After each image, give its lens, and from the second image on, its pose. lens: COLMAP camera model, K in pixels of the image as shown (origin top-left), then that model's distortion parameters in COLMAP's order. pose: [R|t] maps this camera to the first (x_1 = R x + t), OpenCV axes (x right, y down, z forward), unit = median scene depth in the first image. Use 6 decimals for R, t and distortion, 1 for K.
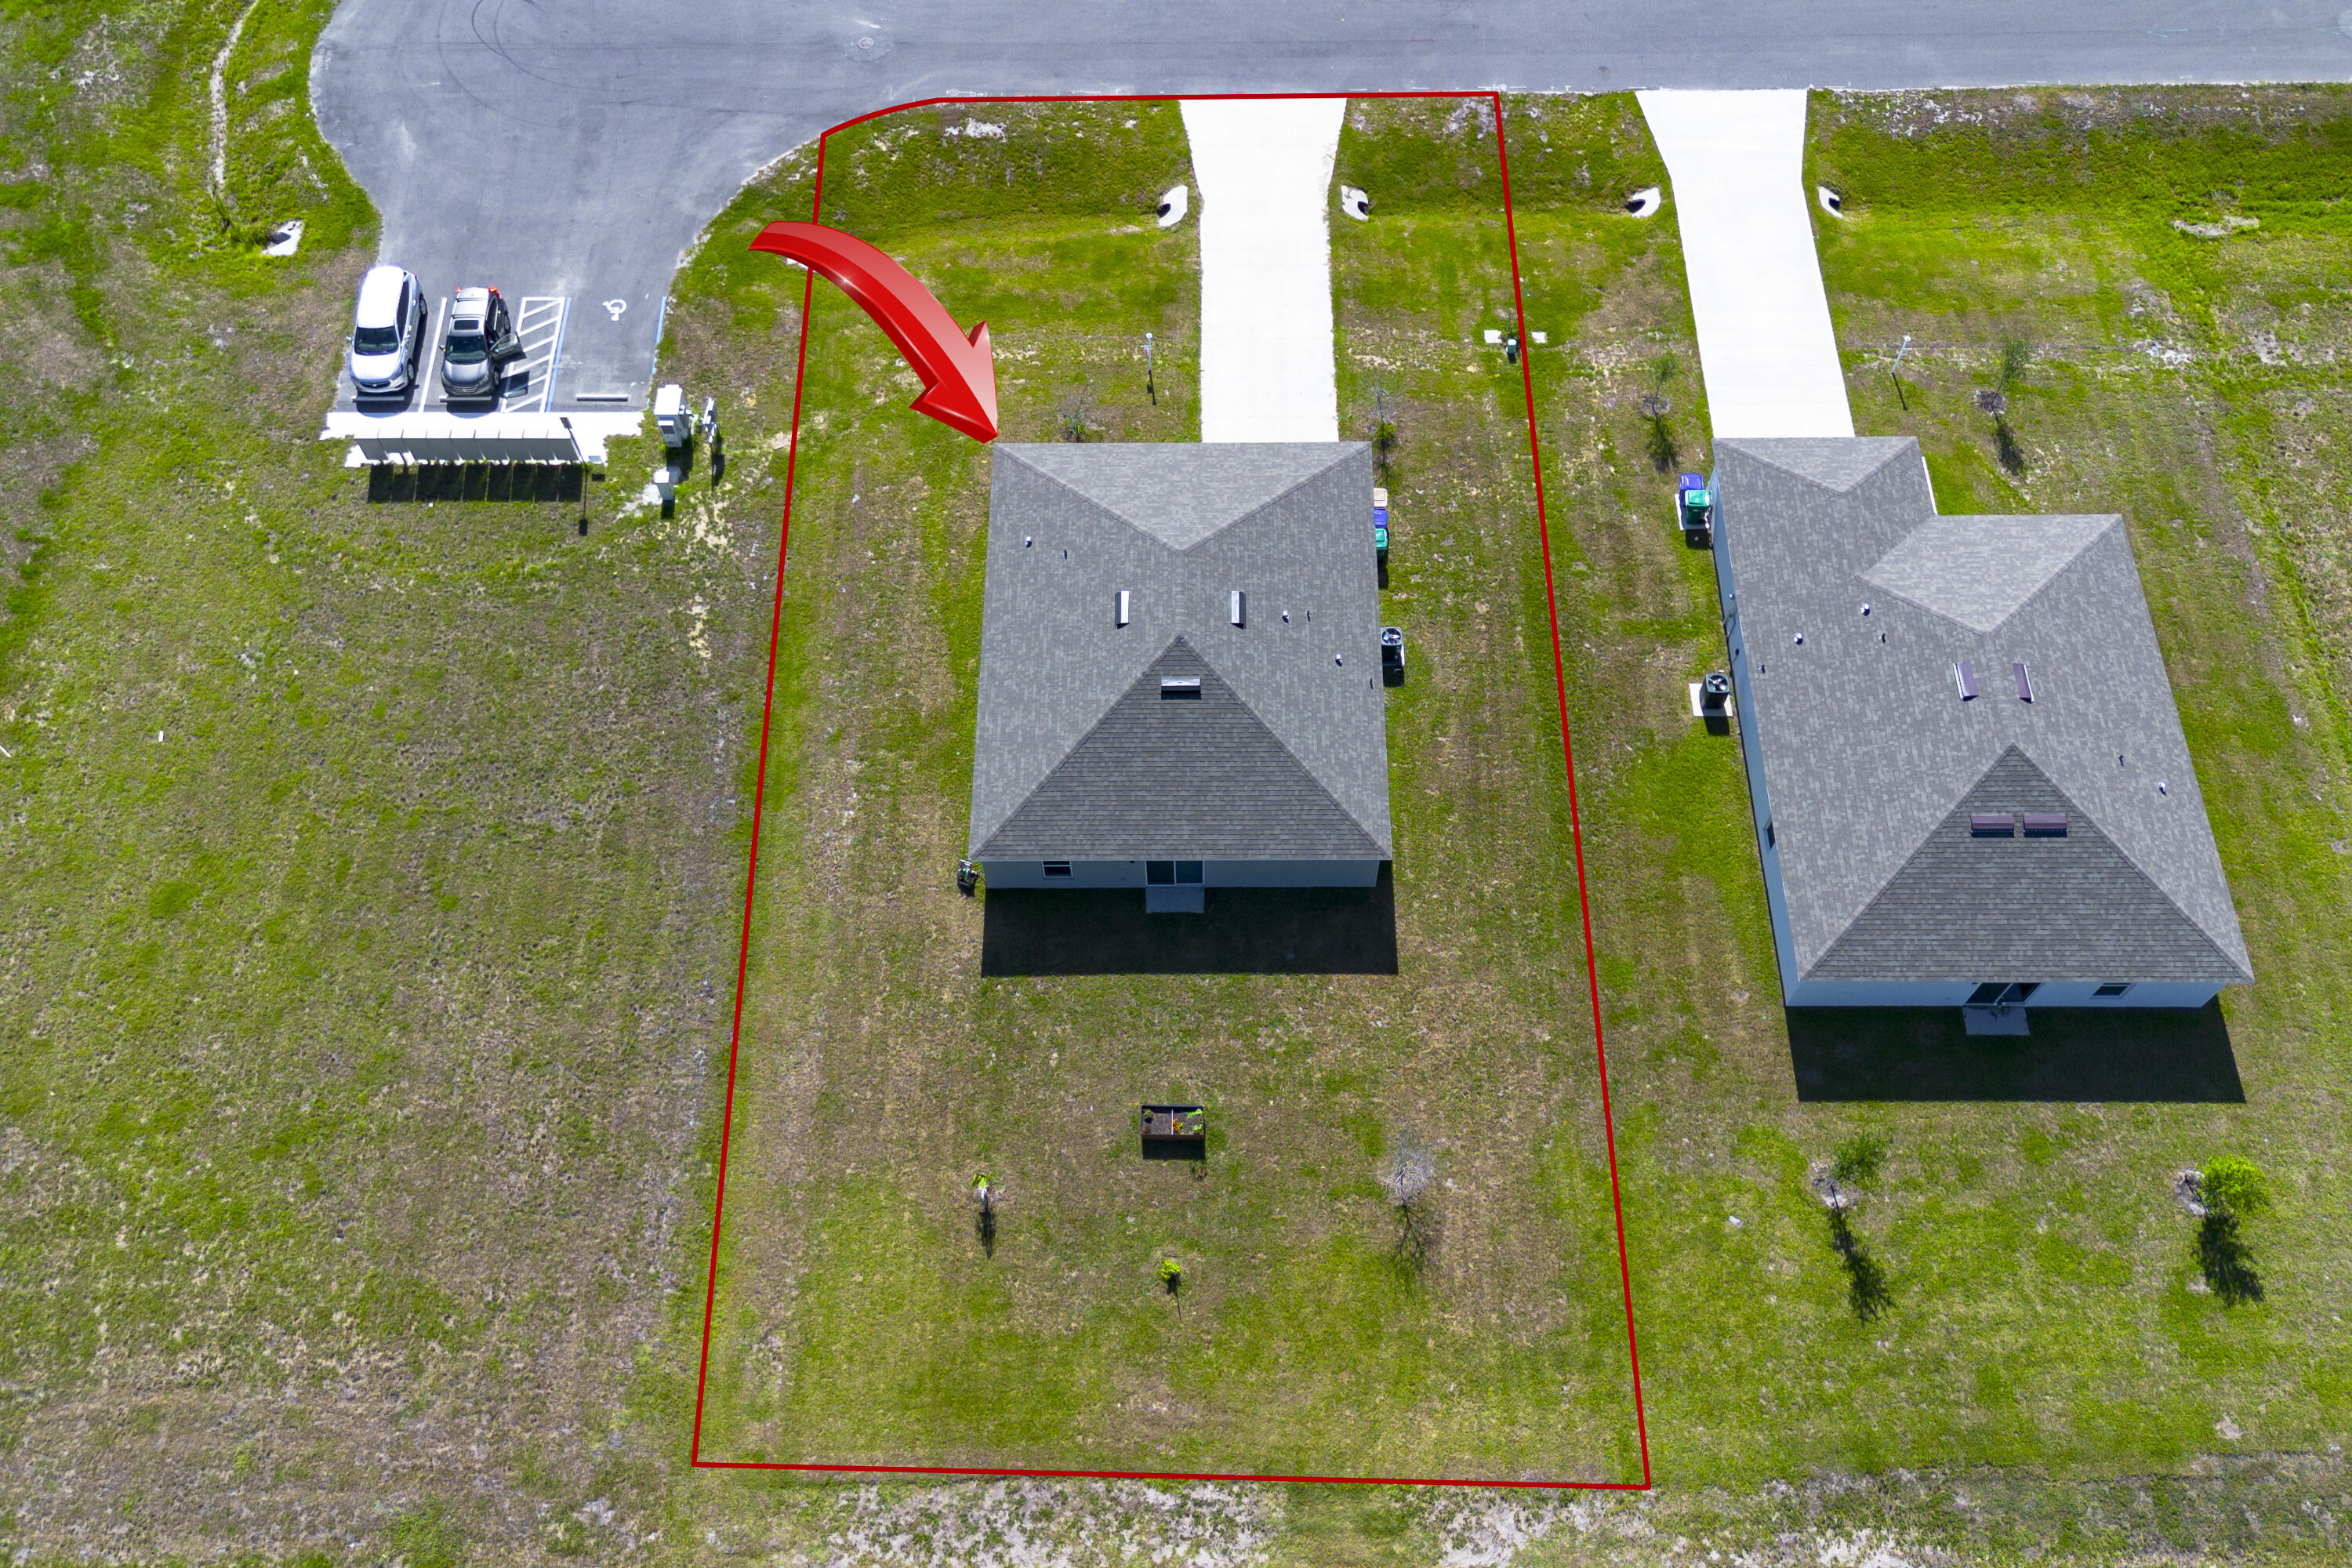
lens RADIAL K [[1986.3, 0, 1181.5], [0, 1986.3, 774.6], [0, 0, 1]] dist [0.056348, -0.041948]
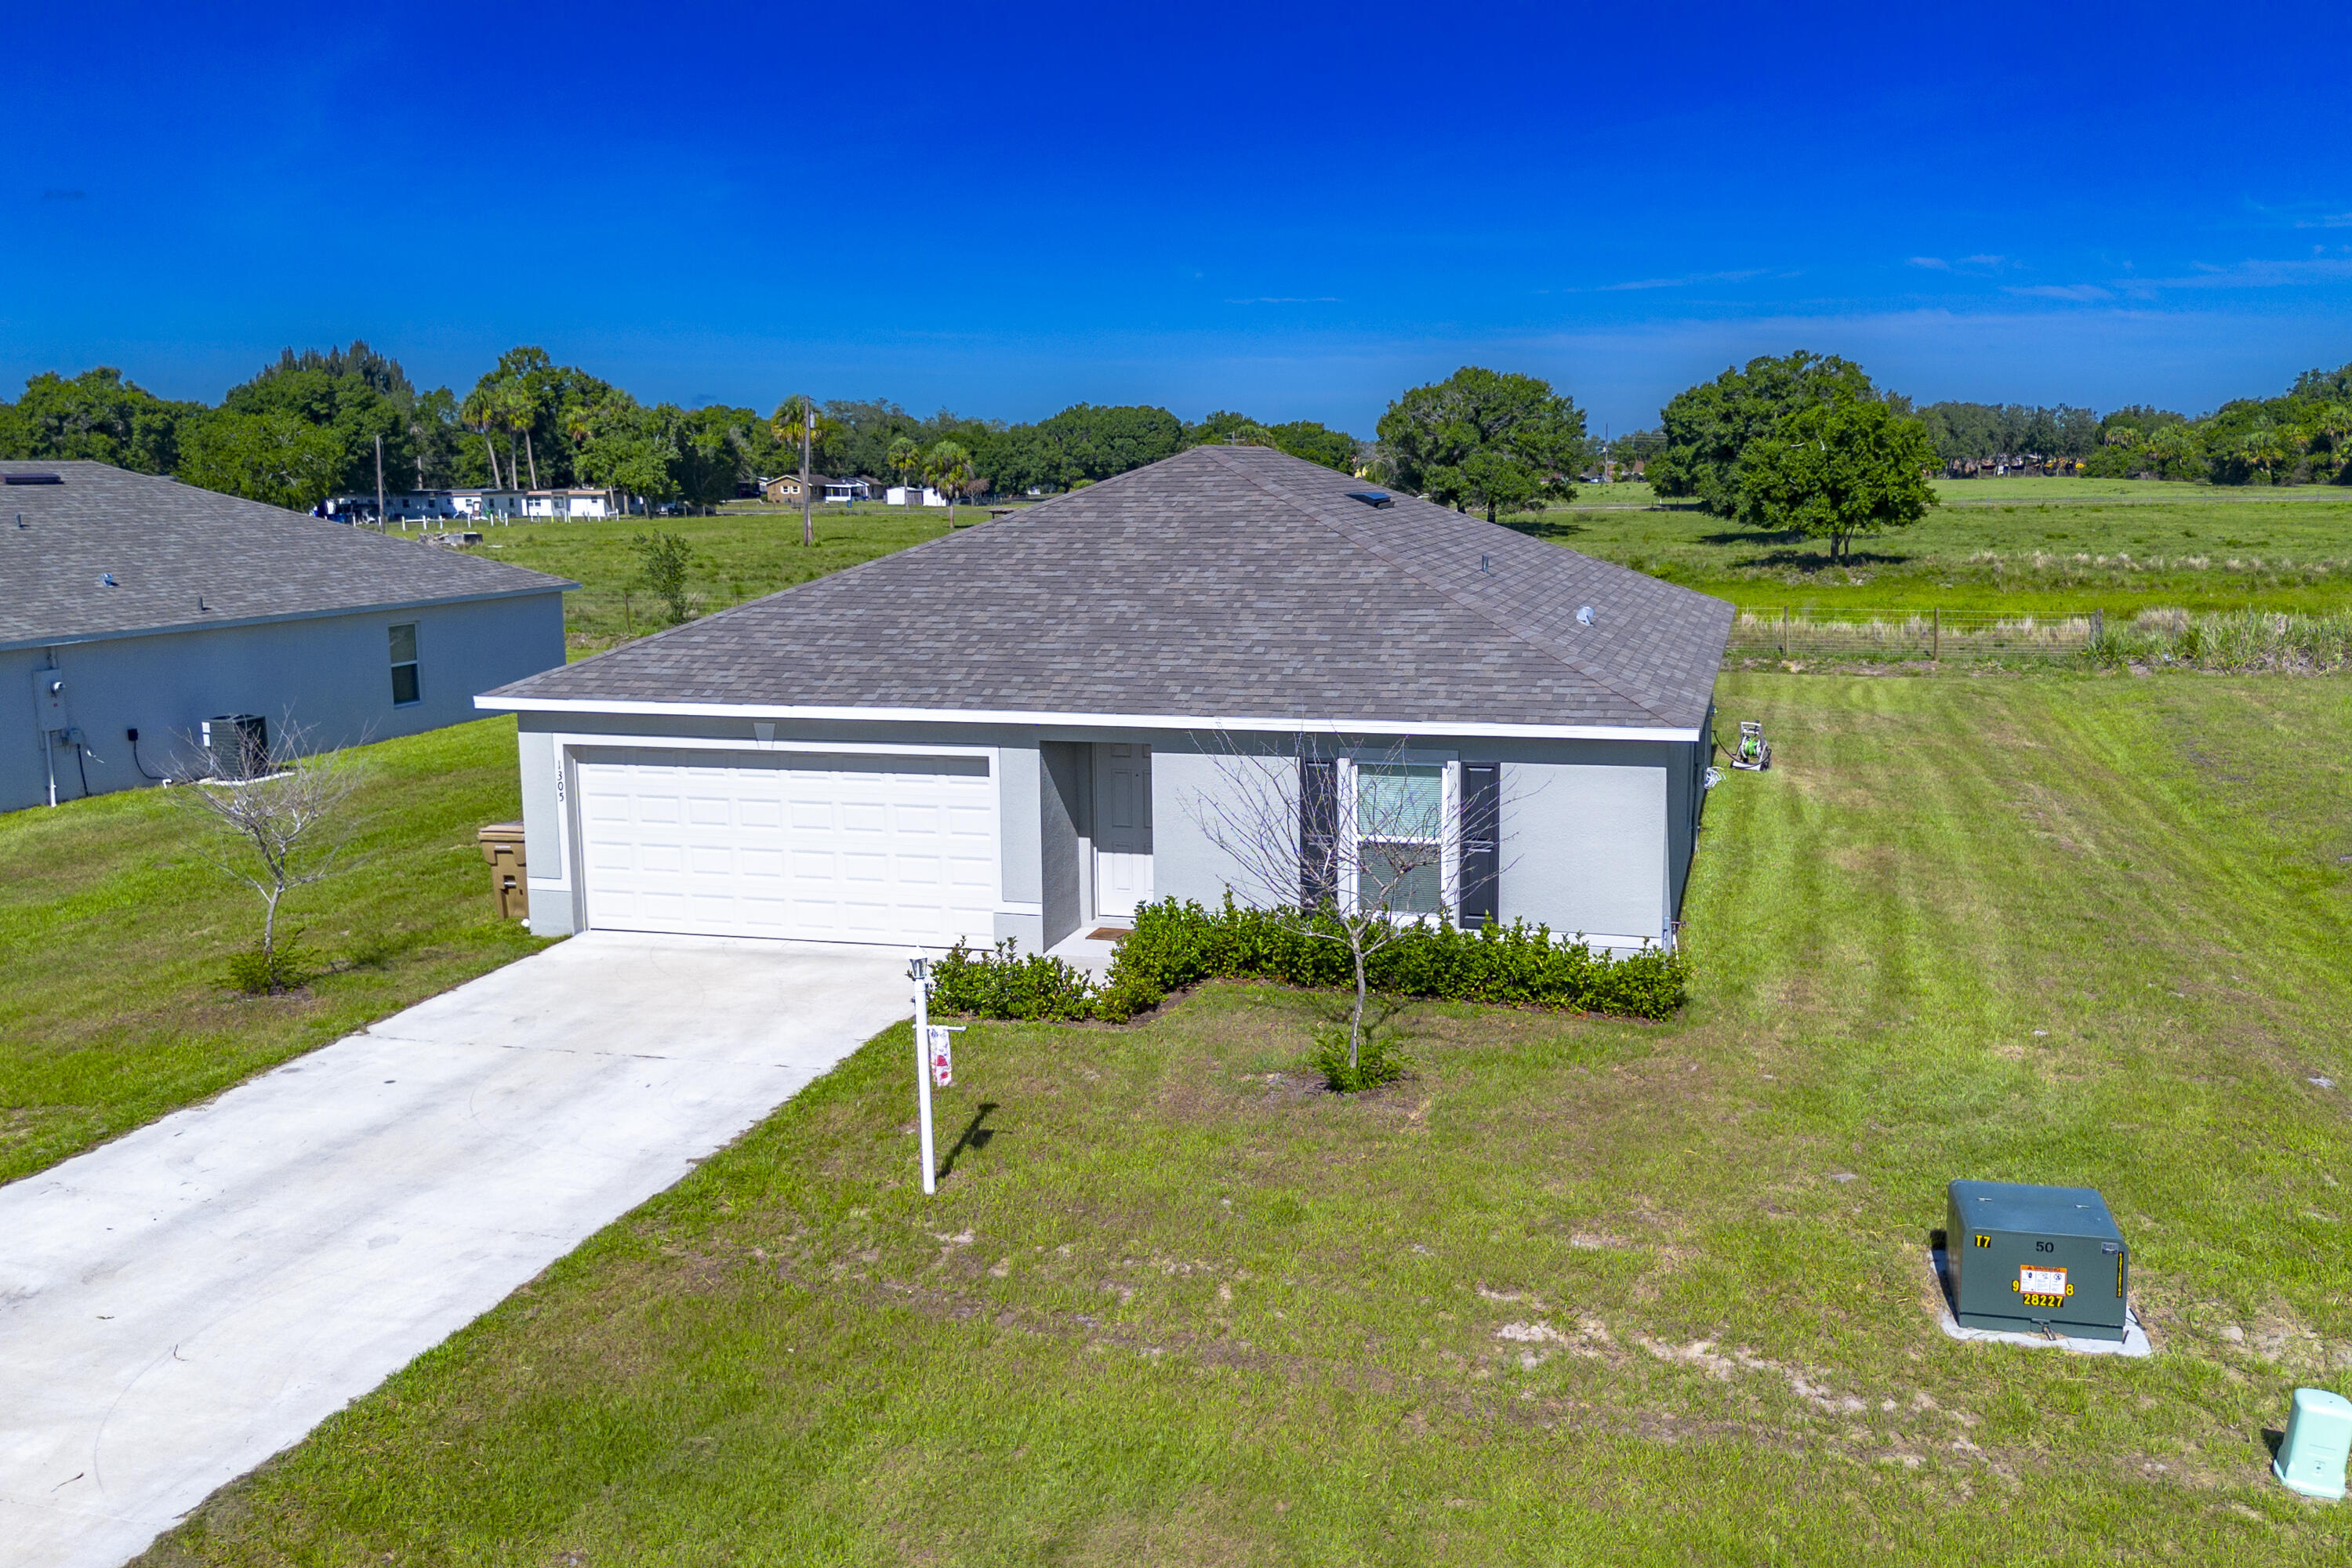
lens RADIAL K [[1992.9, 0, 1185.6], [0, 1992.9, 782.9], [0, 0, 1]] dist [0.070099, -0.070595]
pose [[-0.960781, -0.020982, 0.276514, -0.113912], [0.251729, 0.352304, 0.901396, -0.469322], [-0.116330, 0.935650, -0.333205, 1.226127]]
